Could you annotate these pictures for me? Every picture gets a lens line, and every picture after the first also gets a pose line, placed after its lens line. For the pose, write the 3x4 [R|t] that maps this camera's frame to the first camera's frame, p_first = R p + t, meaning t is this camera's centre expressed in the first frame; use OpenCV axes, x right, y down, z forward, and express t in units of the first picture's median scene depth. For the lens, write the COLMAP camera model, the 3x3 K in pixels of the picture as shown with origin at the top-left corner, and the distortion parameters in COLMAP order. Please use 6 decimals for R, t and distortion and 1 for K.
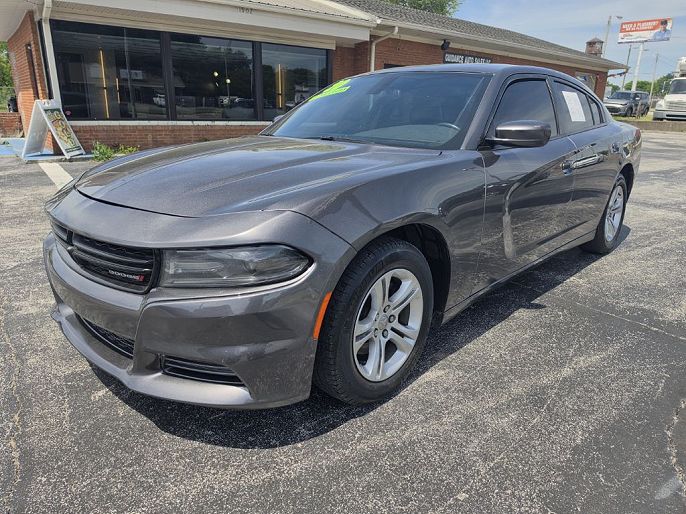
lens RADIAL K [[485.2, 0, 343.0], [0, 485.2, 257.0], [0, 0, 1]] dist [-0.005702, -0.000897]
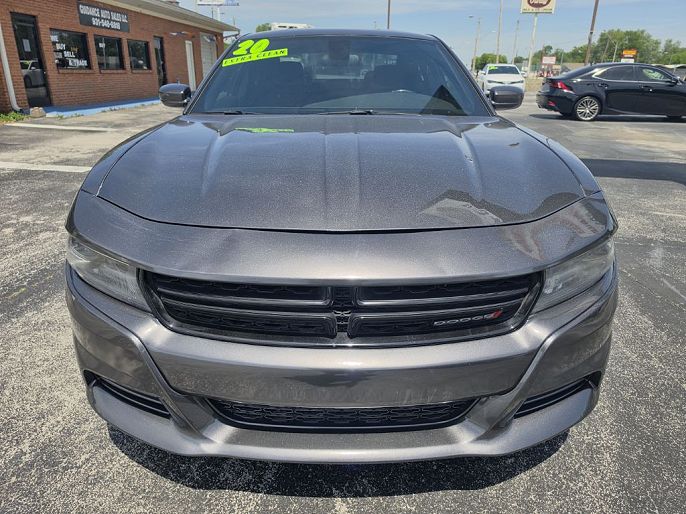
lens RADIAL K [[479.5, 0, 339.9], [0, 479.5, 256.1], [0, 0, 1]] dist [-0.001251, 0.002430]
pose [[0.716543, -0.258136, 0.648022, -0.116007], [0.207834, 0.965819, 0.154918, -0.023252], [-0.665862, 0.023675, 0.745700, 0.065900]]
